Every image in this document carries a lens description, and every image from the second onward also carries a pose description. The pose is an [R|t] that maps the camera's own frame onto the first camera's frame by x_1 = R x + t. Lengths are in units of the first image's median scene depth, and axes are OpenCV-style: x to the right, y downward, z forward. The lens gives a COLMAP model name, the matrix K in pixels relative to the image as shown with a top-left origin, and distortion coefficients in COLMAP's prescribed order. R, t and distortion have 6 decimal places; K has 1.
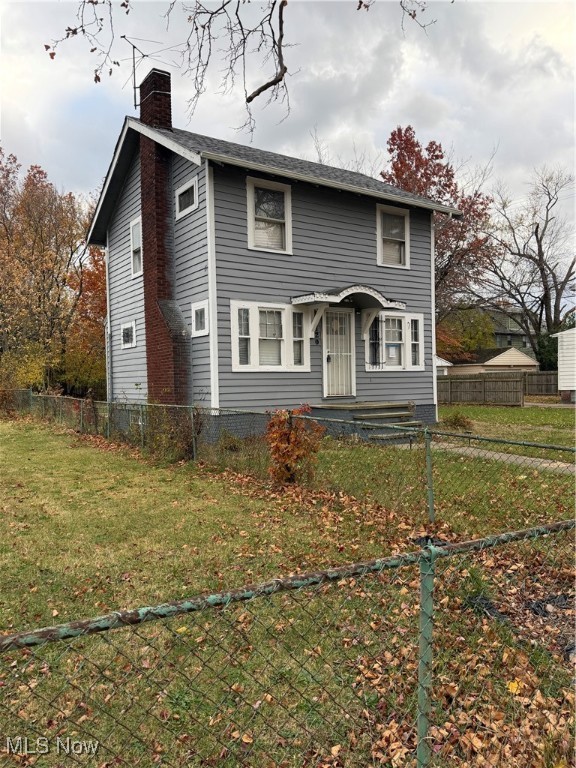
lens RADIAL K [[579.8, 0, 292.5], [0, 579.8, 390.9], [0, 0, 1]] dist [0.087356, -0.071024]
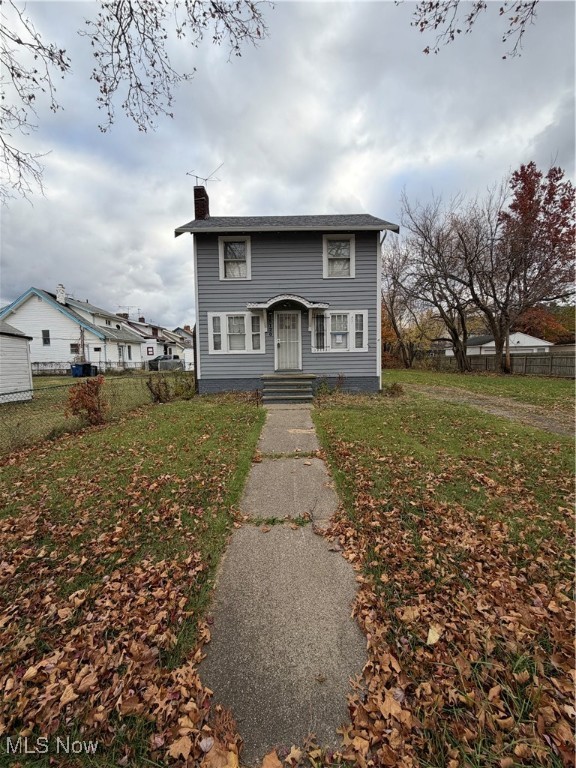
lens RADIAL K [[306.2, 0, 286.1], [0, 306.2, 382.1], [0, 0, 1]] dist [0.018787, 0.000988]
pose [[0.831428, 0.042521, -0.554003, 0.531921], [-0.006410, 0.997735, 0.066959, -0.011800], [0.555596, -0.052120, 0.829817, 0.331495]]
